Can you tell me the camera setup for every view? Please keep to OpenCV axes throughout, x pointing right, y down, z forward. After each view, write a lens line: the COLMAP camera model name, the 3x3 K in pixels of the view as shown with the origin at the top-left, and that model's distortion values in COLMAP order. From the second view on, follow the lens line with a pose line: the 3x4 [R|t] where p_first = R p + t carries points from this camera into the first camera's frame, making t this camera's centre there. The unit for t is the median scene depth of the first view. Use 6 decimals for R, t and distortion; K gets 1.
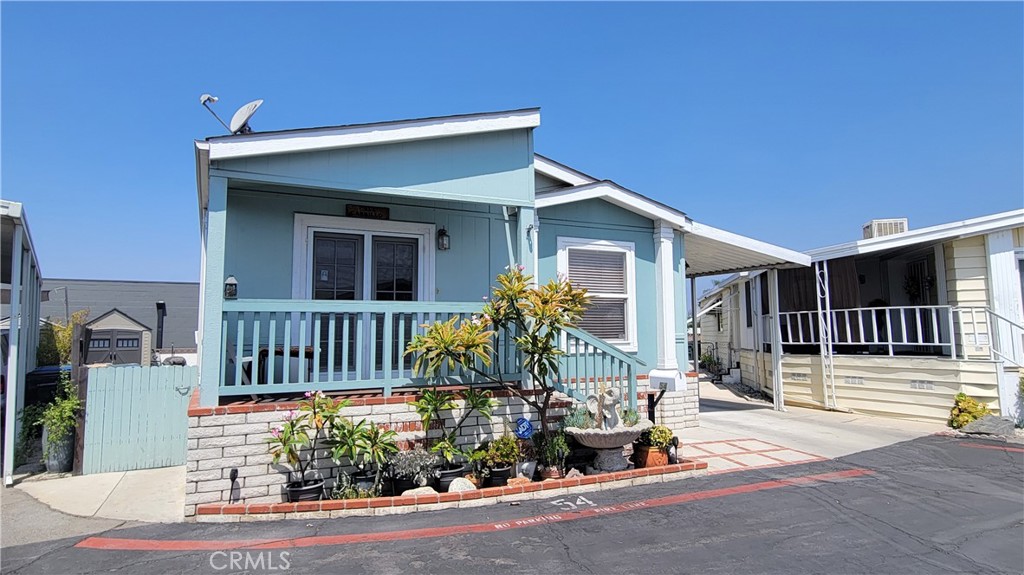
lens RADIAL K [[441.0, 0, 455.9], [0, 441.0, 288.0], [0, 0, 1]] dist [-0.000649, -0.000301]
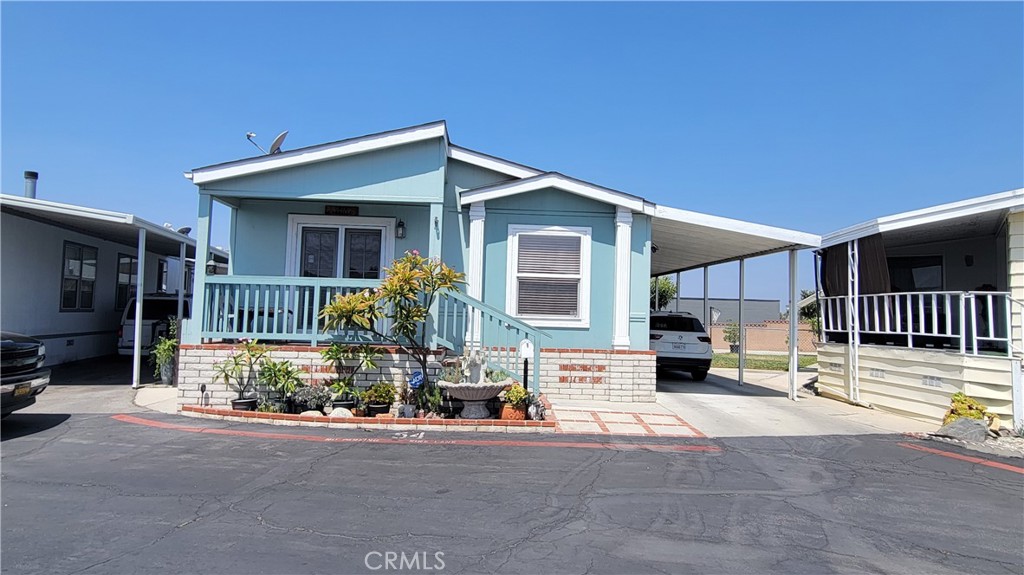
lens RADIAL K [[419.3, 0, 512.7], [0, 419.3, 280.8], [0, 0, 1]] dist [0.000253, -0.000627]
pose [[0.955172, 0.012778, -0.295777, 0.565075], [-0.004289, 0.999560, 0.029334, -0.001376], [0.296022, -0.026750, 0.954807, -0.043966]]
